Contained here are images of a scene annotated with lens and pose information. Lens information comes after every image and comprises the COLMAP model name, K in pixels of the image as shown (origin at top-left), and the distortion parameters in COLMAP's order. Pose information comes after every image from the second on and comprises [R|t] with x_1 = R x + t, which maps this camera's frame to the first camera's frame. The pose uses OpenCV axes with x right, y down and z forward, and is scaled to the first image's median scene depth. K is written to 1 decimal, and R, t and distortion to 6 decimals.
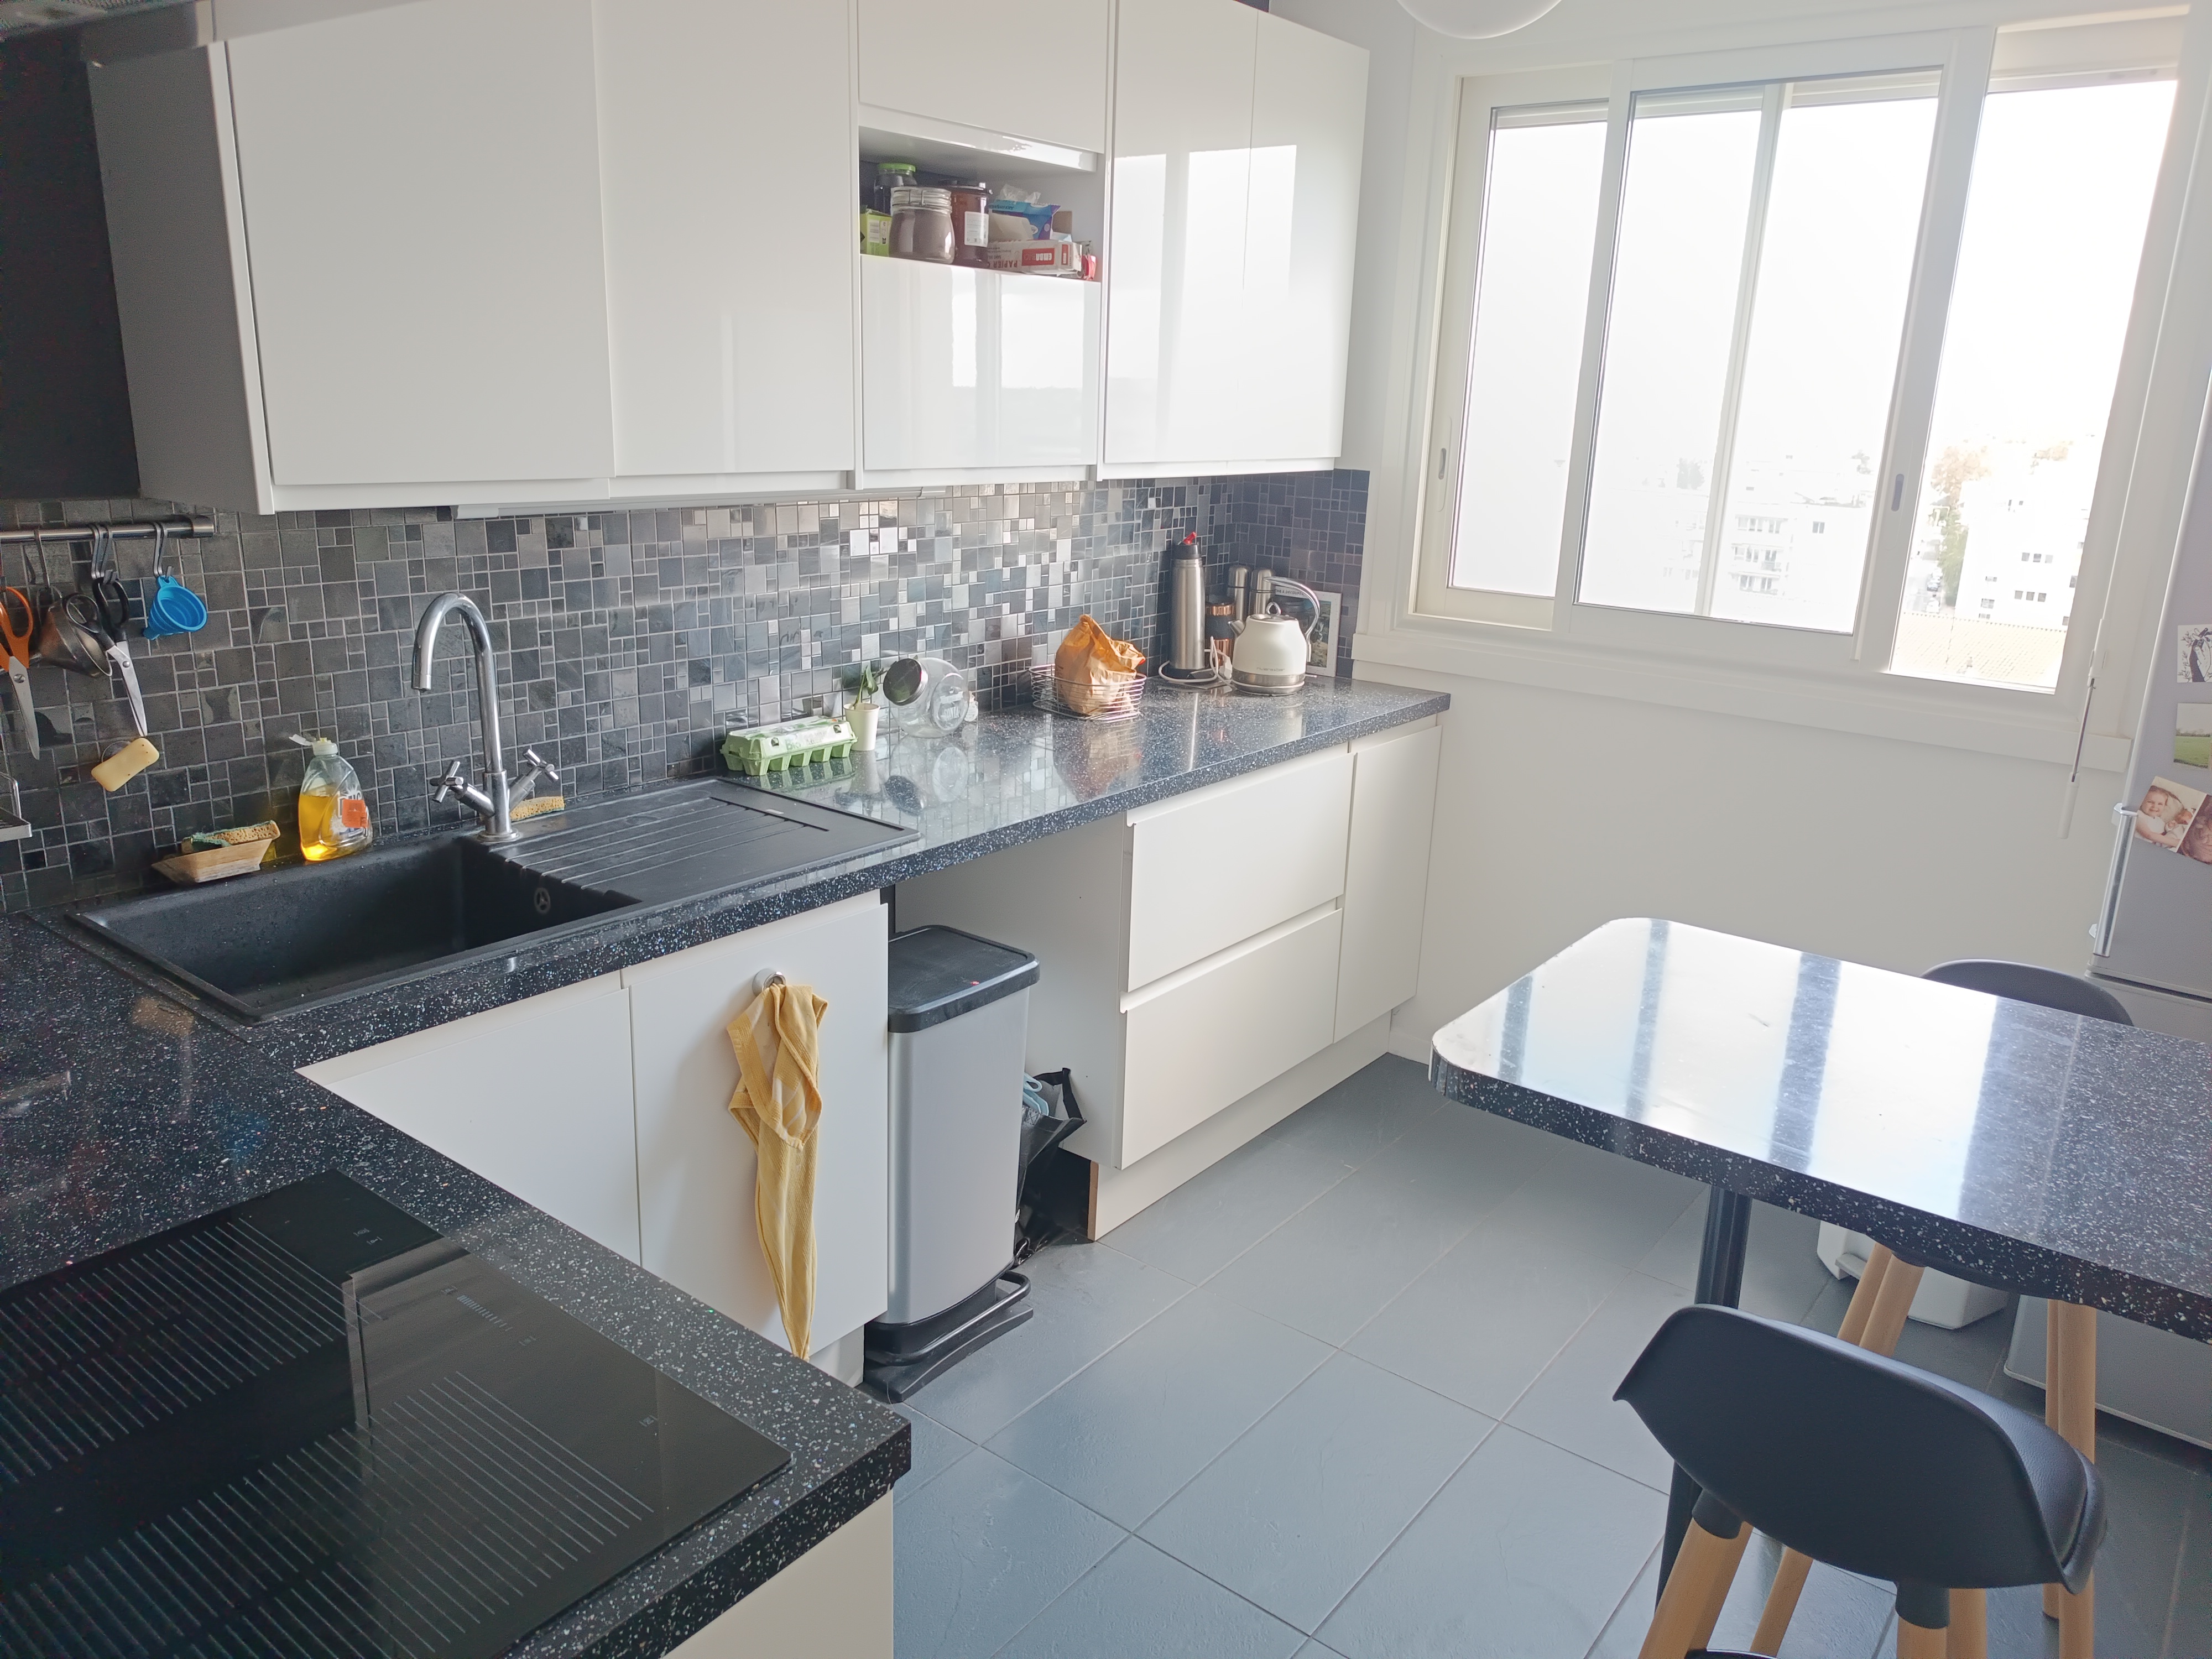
lens RADIAL K [[1580.5, 0, 1117.0], [0, 1580.5, 821.7], [0, 0, 1]] dist [0.023528, -0.009562]
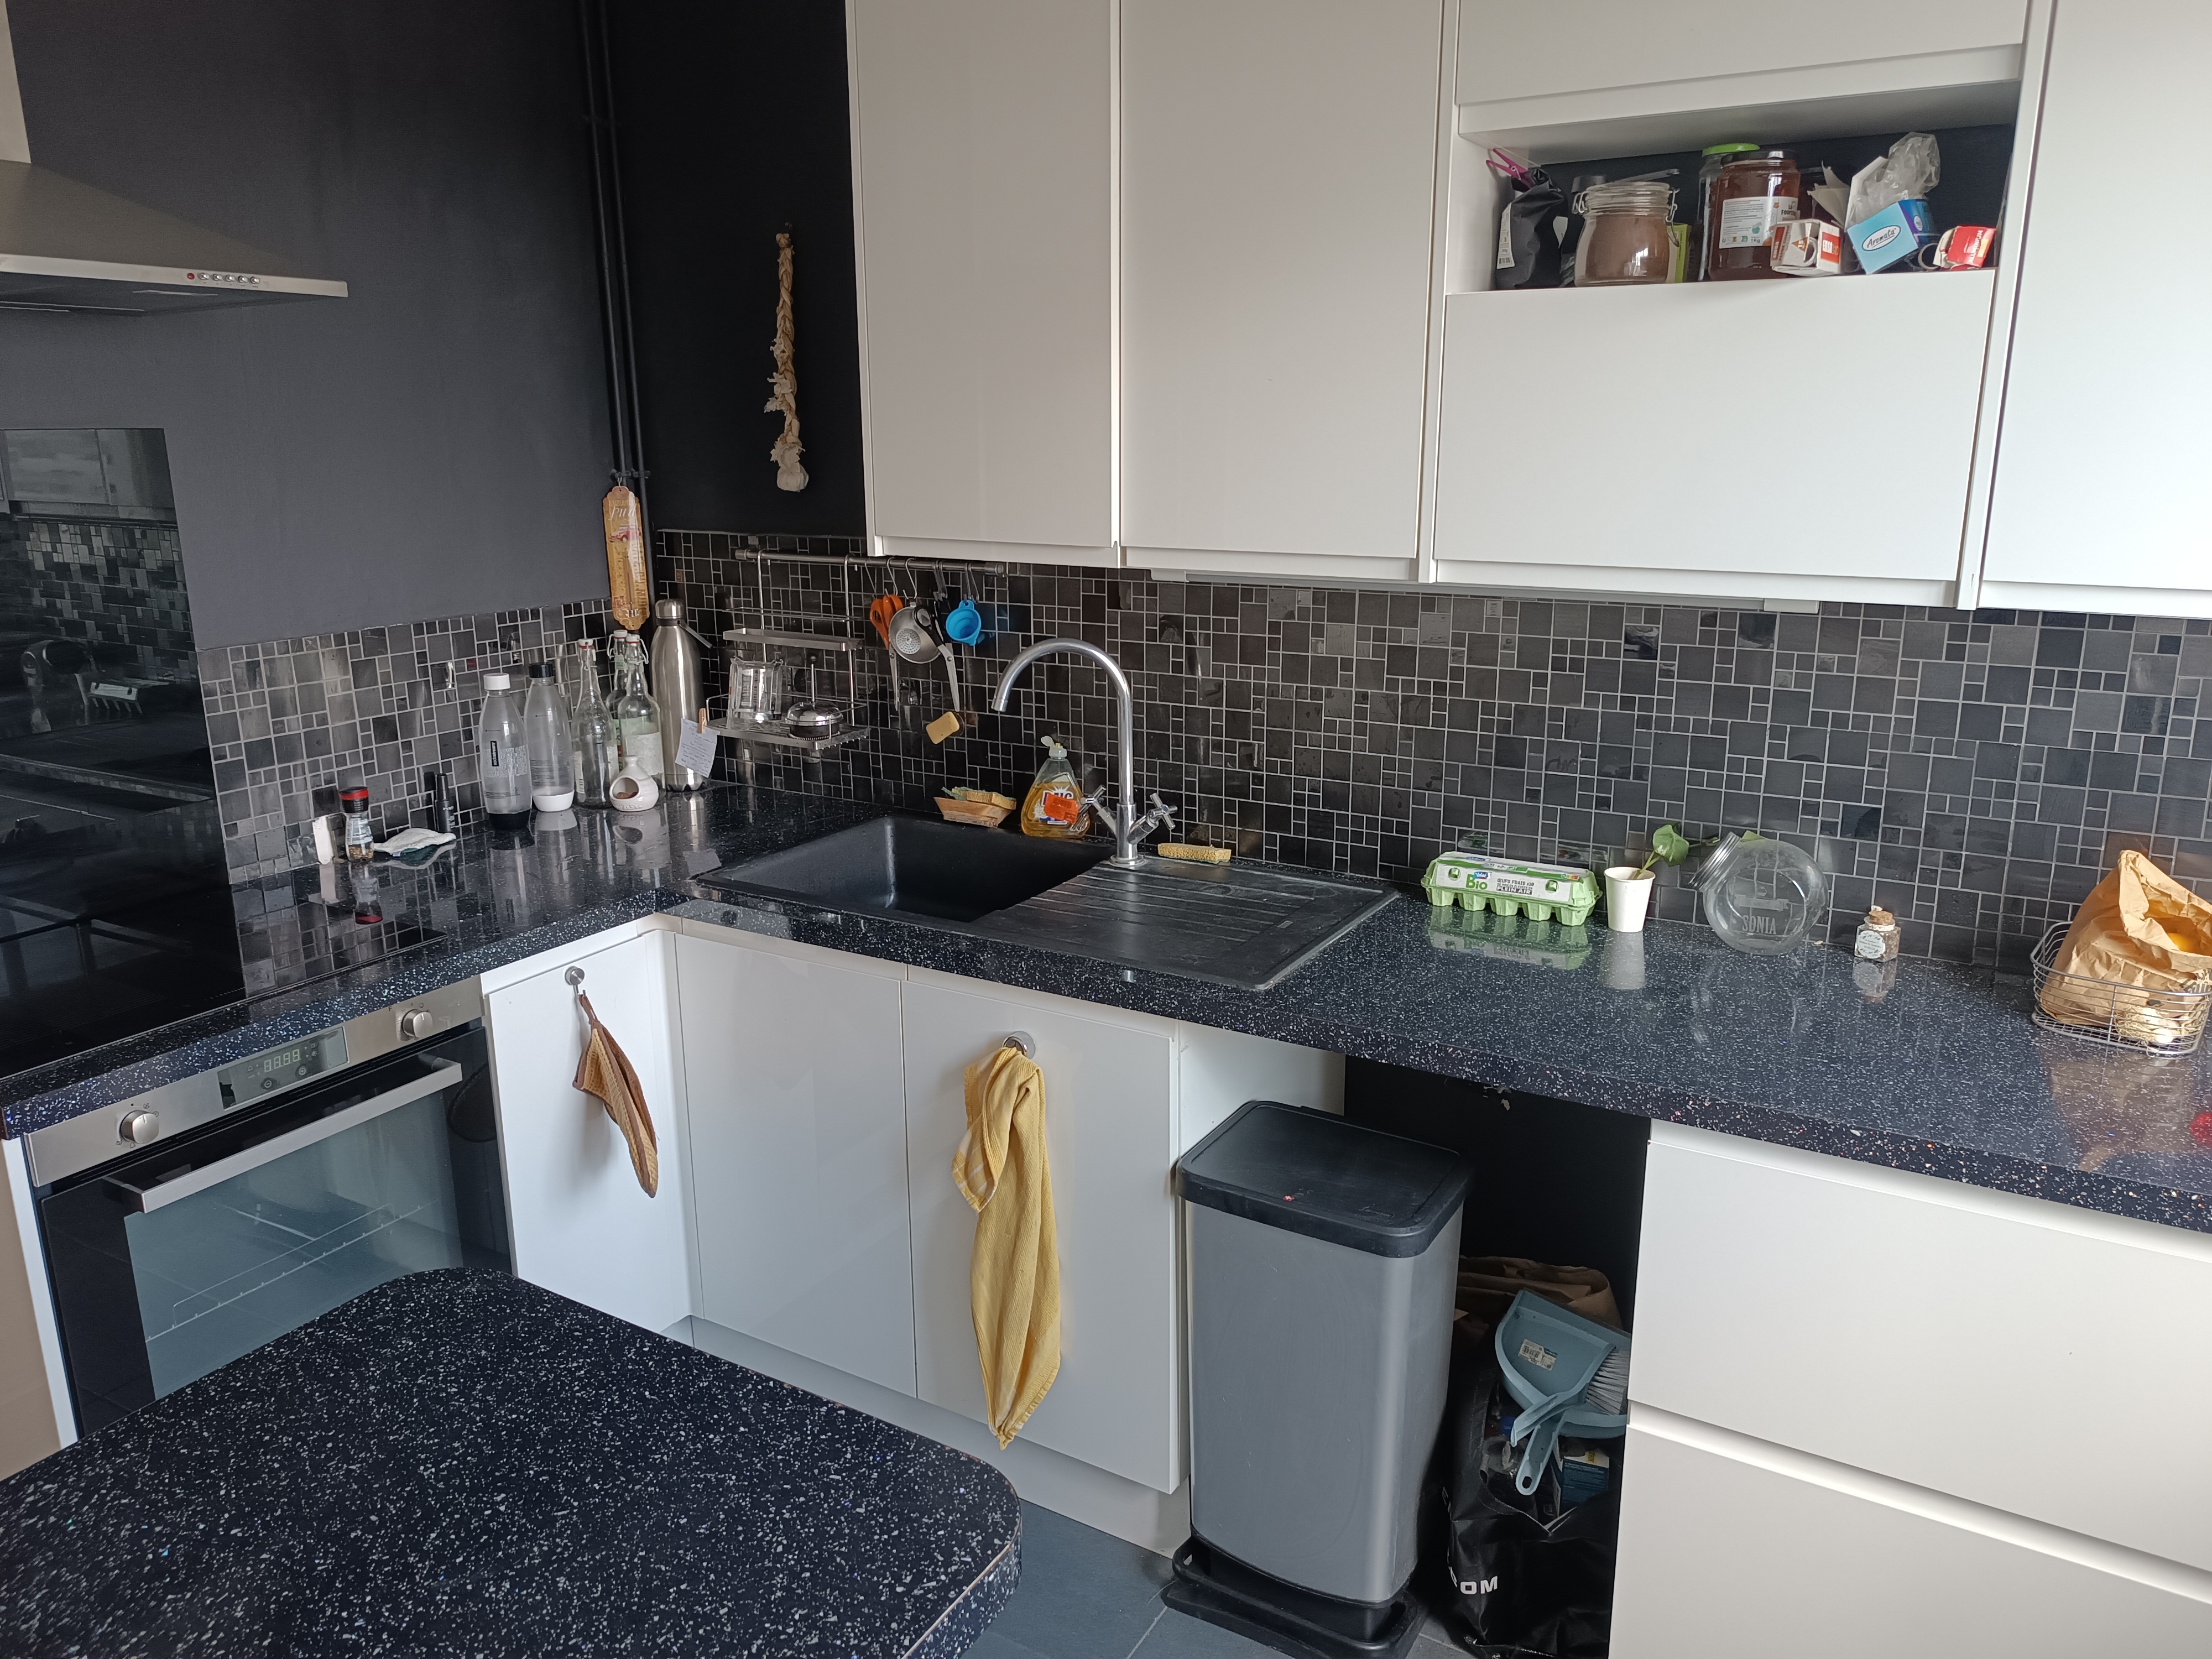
lens RADIAL K [[1580.5, 0, 1114.7], [0, 1580.5, 835.2], [0, 0, 1]] dist [0.023528, -0.009562]
pose [[0.115934, 0.215426, -0.969614, 0.676518], [-0.259480, 0.948865, 0.179791, -0.202951], [0.958764, 0.230752, 0.165904, 0.785768]]
